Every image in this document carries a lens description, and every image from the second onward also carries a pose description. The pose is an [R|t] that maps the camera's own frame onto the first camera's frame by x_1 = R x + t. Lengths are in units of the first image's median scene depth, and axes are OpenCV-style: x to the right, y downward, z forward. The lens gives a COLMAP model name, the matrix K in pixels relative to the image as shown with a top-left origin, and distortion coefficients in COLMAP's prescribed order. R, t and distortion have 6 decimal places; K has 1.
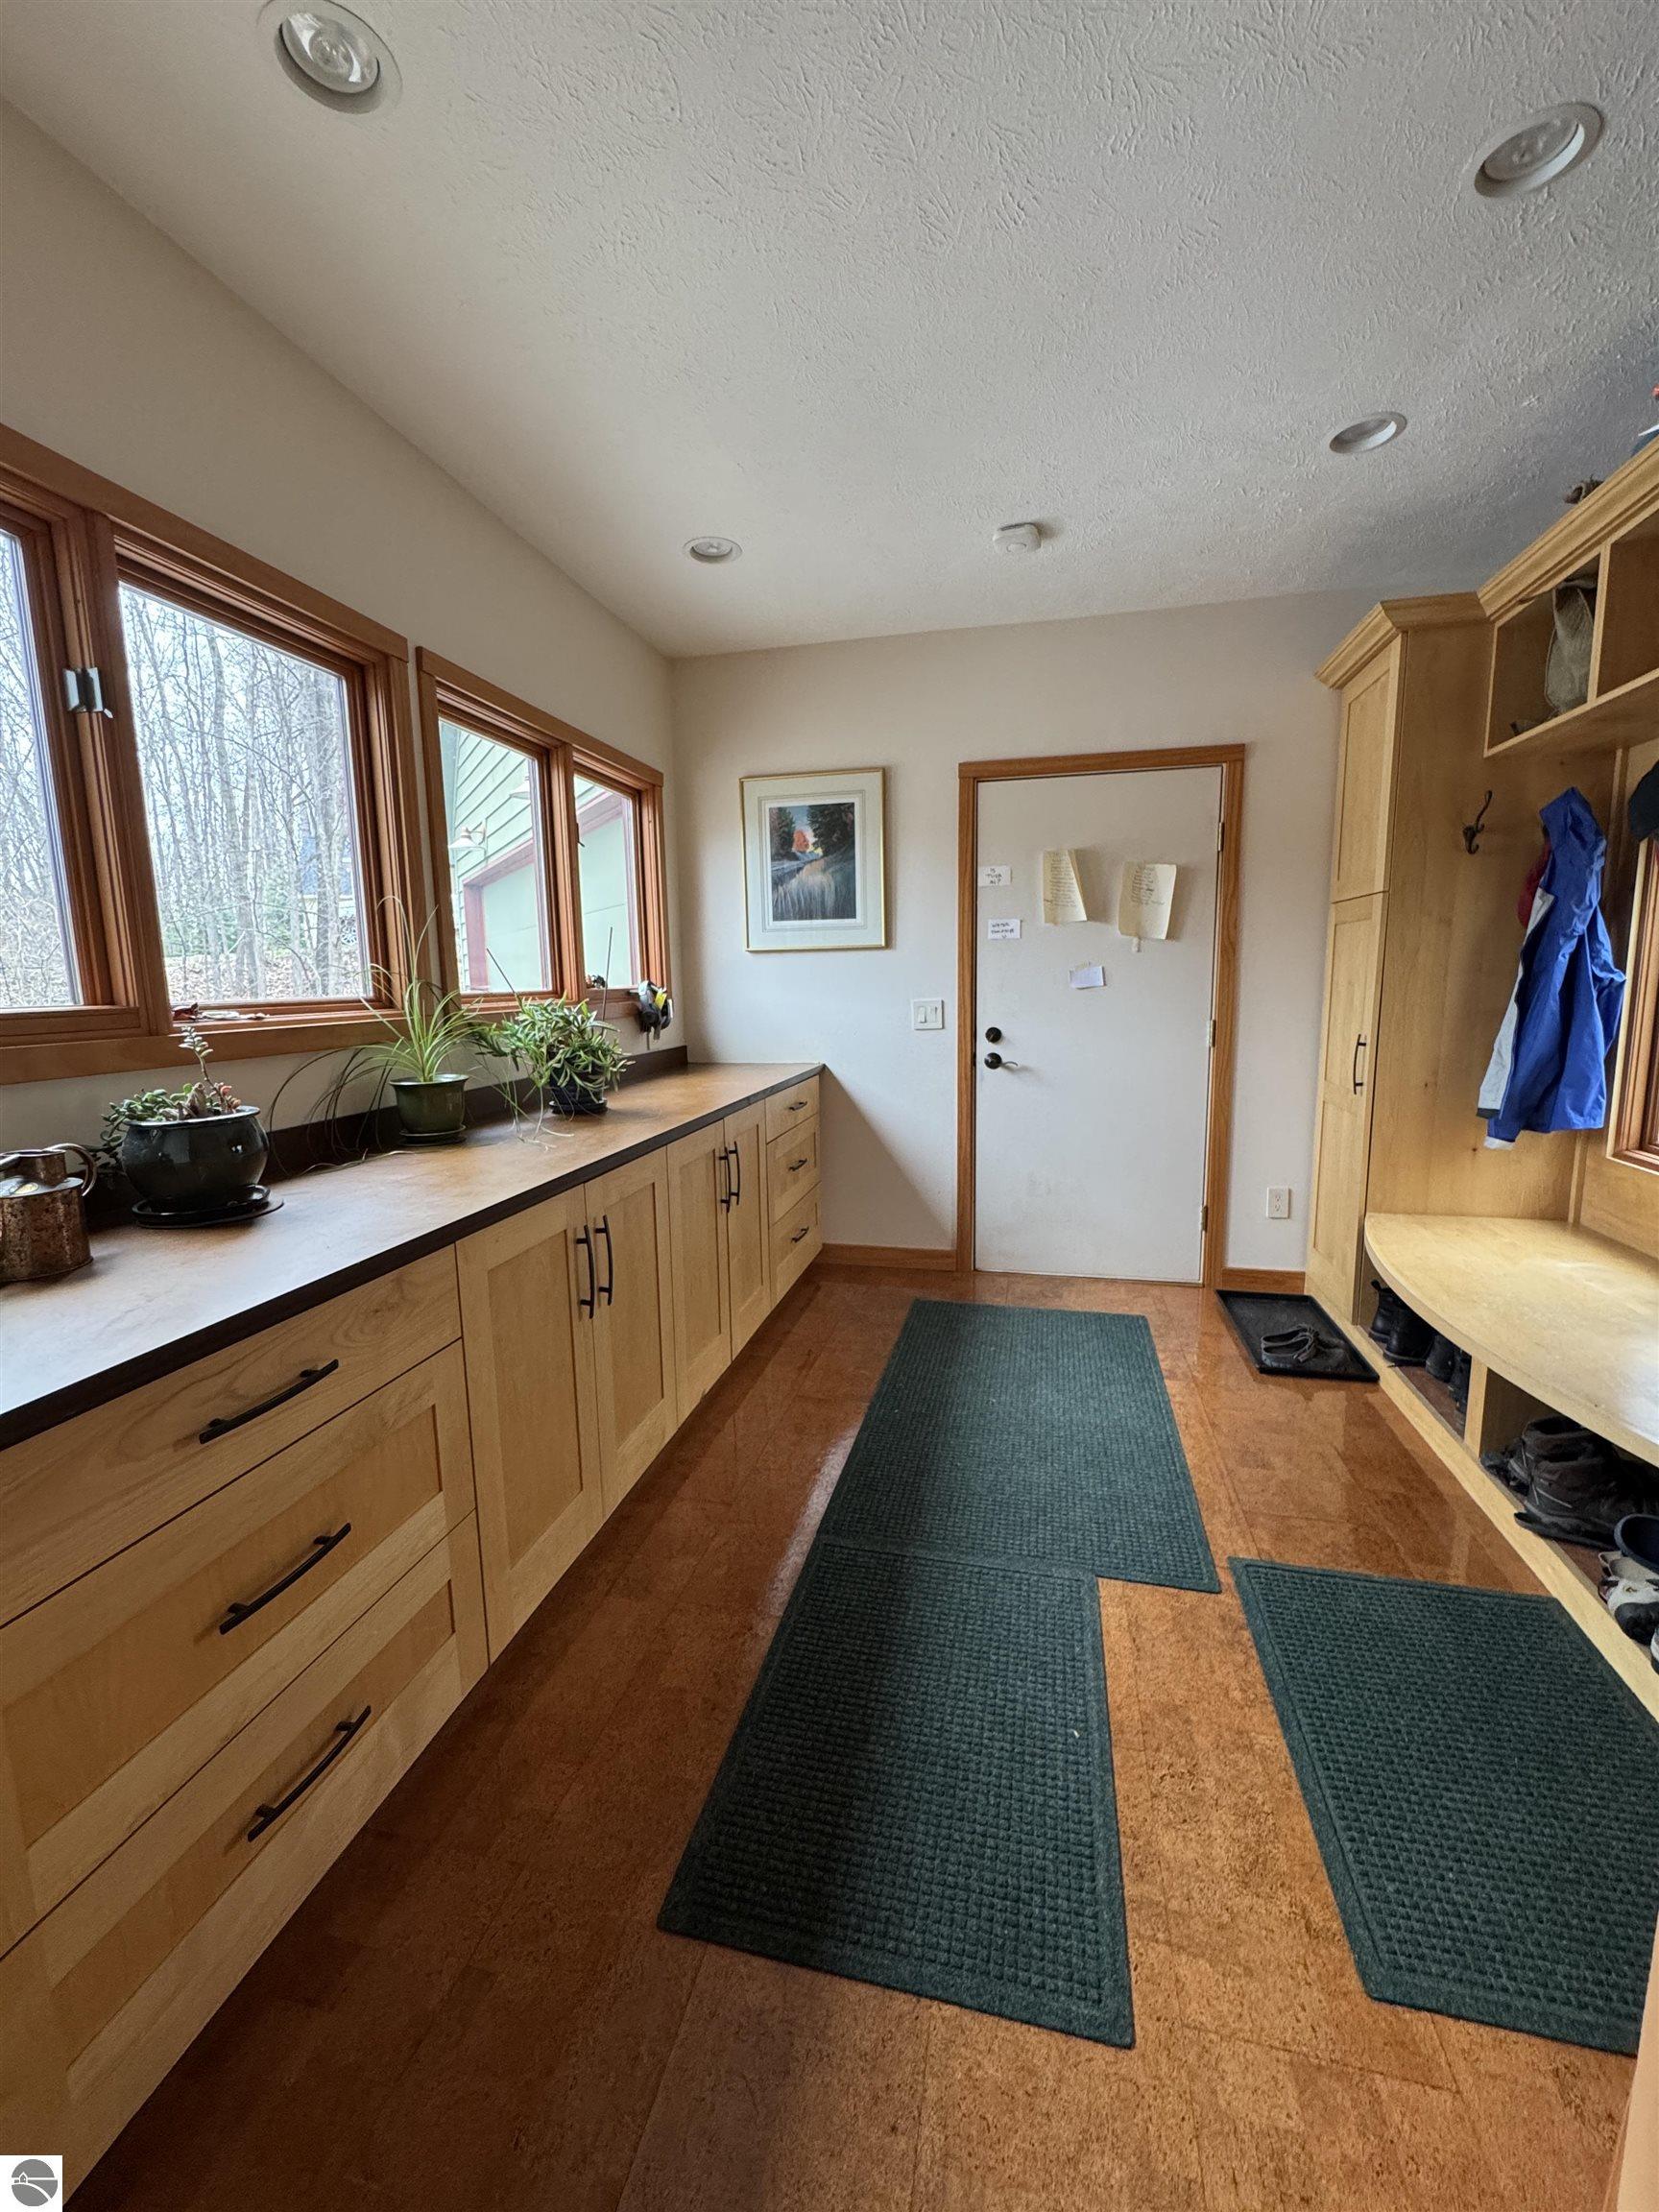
lens RADIAL K [[878.9, 0, 823.9], [0, 878.9, 1104.5], [0, 0, 1]] dist [-0.003904, 0.001271]
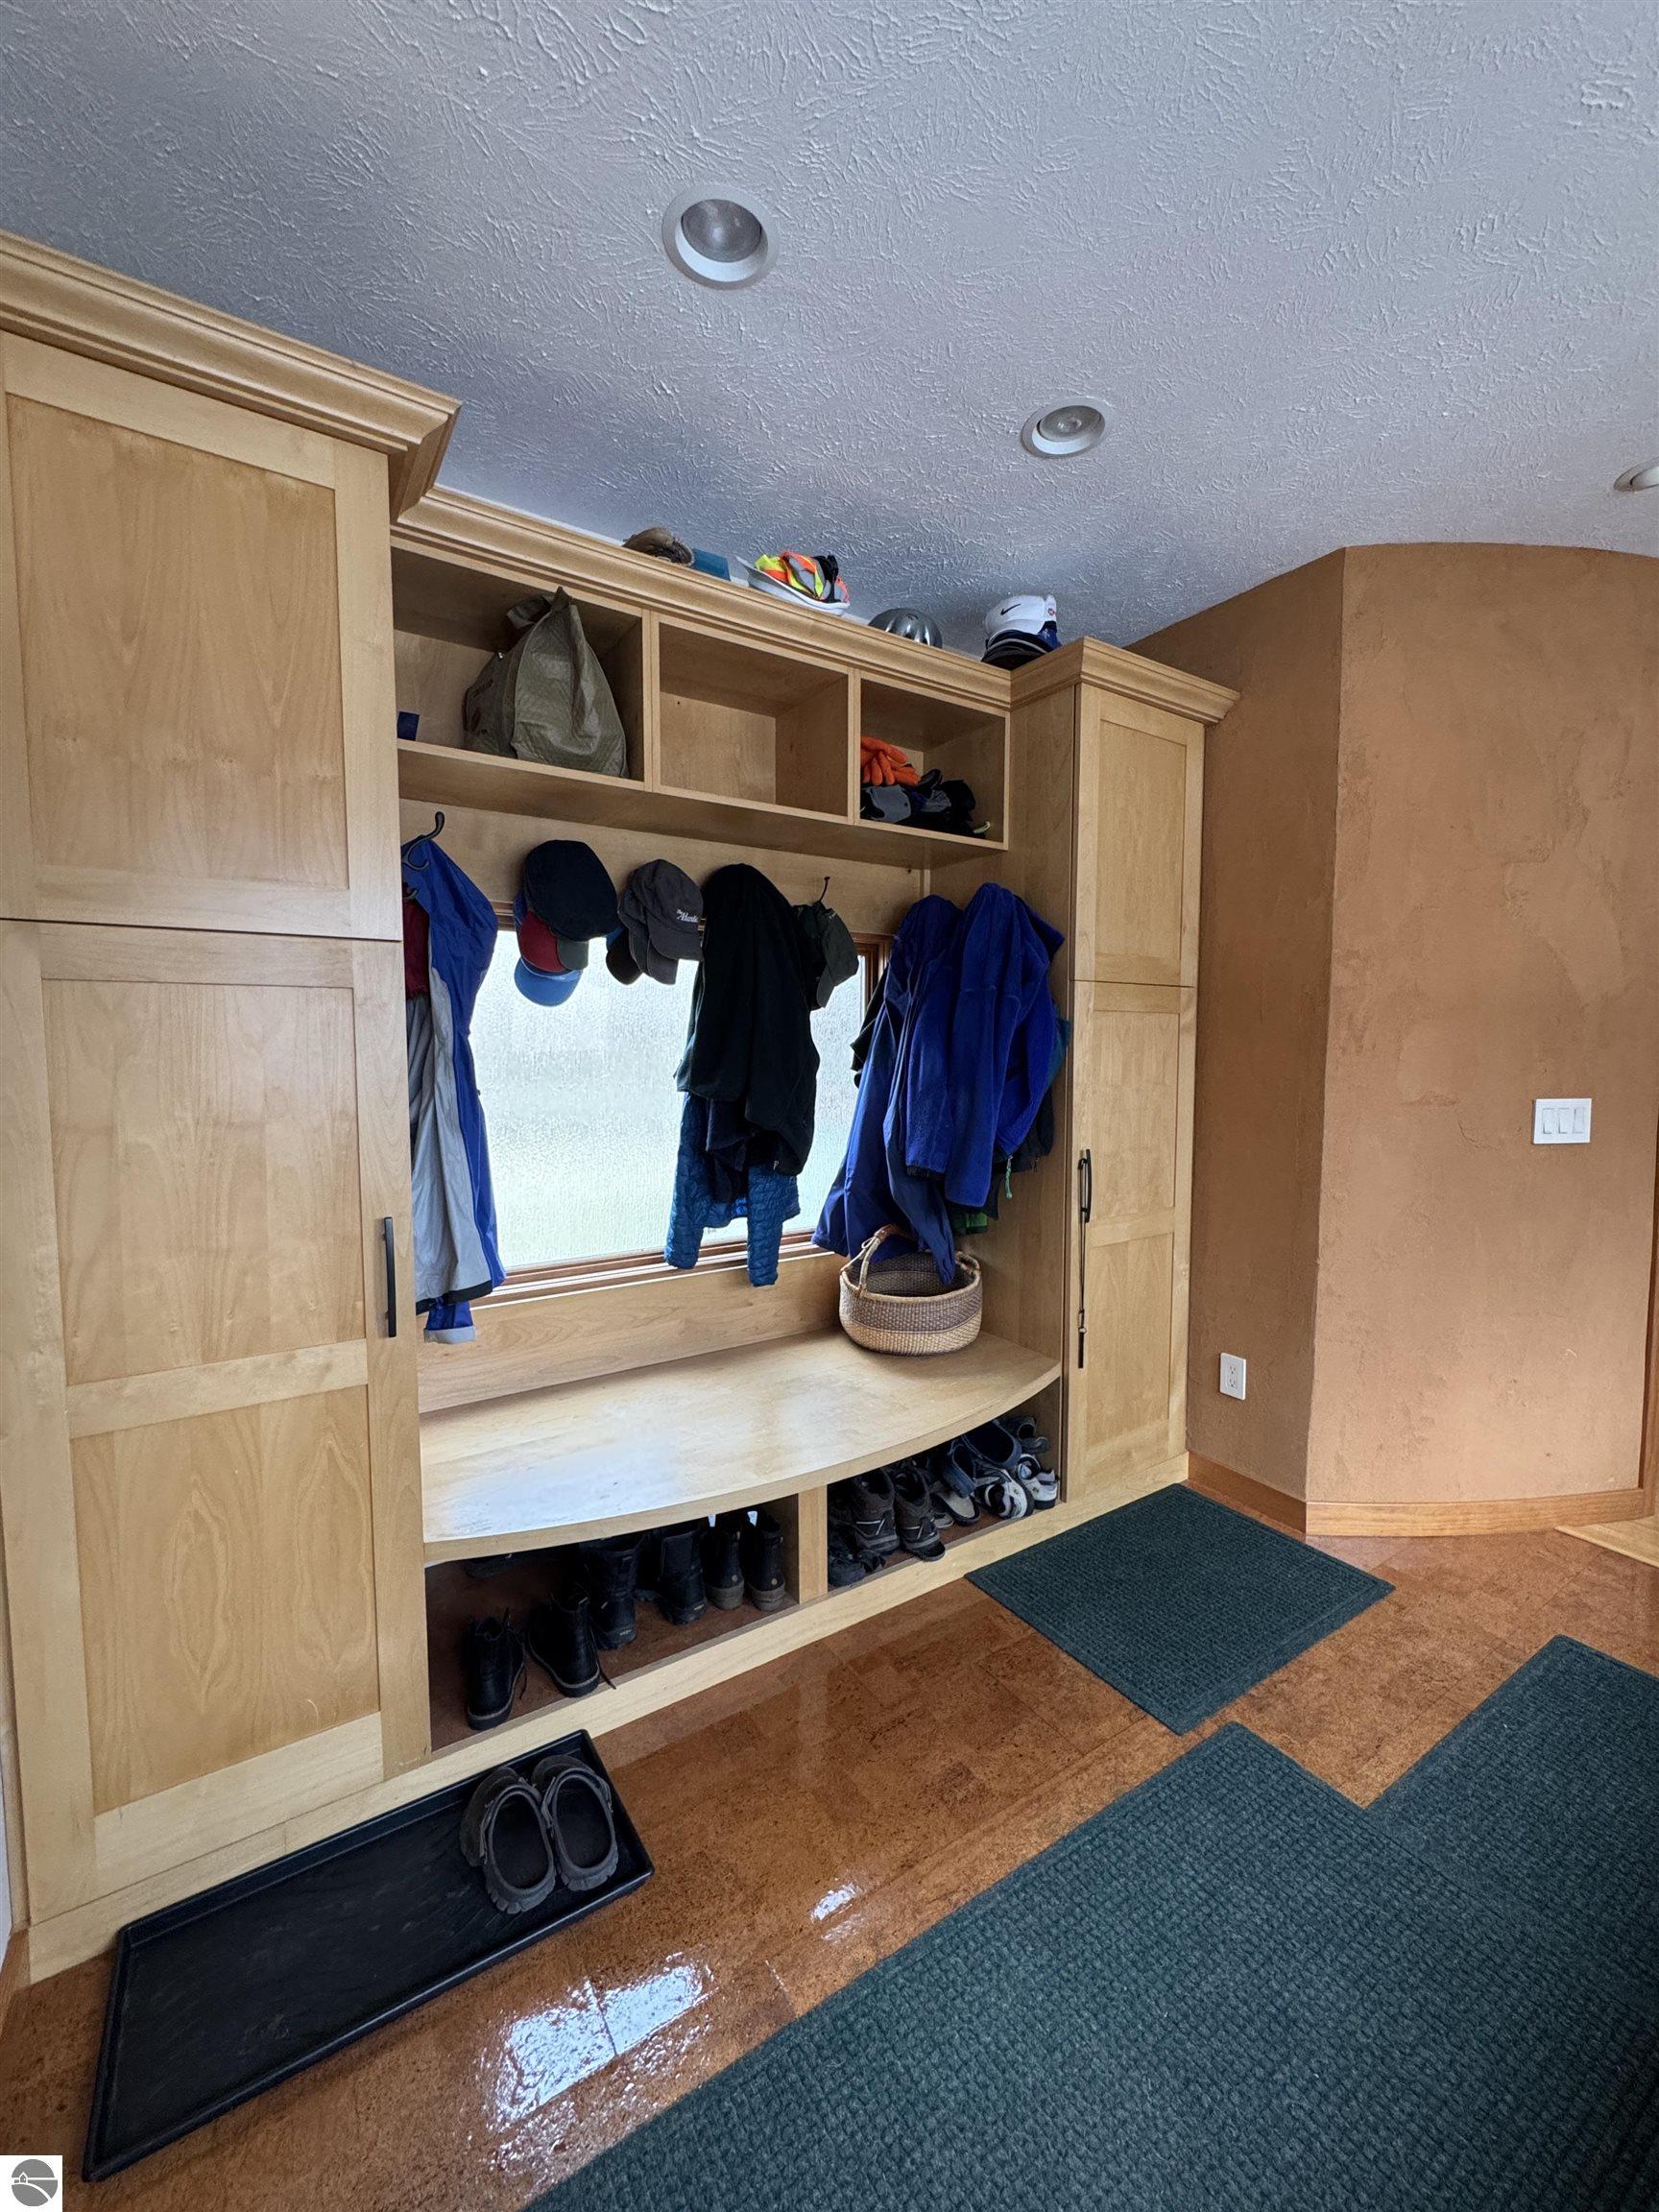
lens RADIAL K [[878.9, 0, 829.6], [0, 878.9, 1104.7], [0, 0, 1]] dist [-0.003904, 0.001271]
pose [[-0.725244, -0.030756, 0.687804, 0.131217], [0.114657, 0.979656, 0.164705, -0.310460], [-0.678877, 0.198313, -0.706964, 1.818470]]
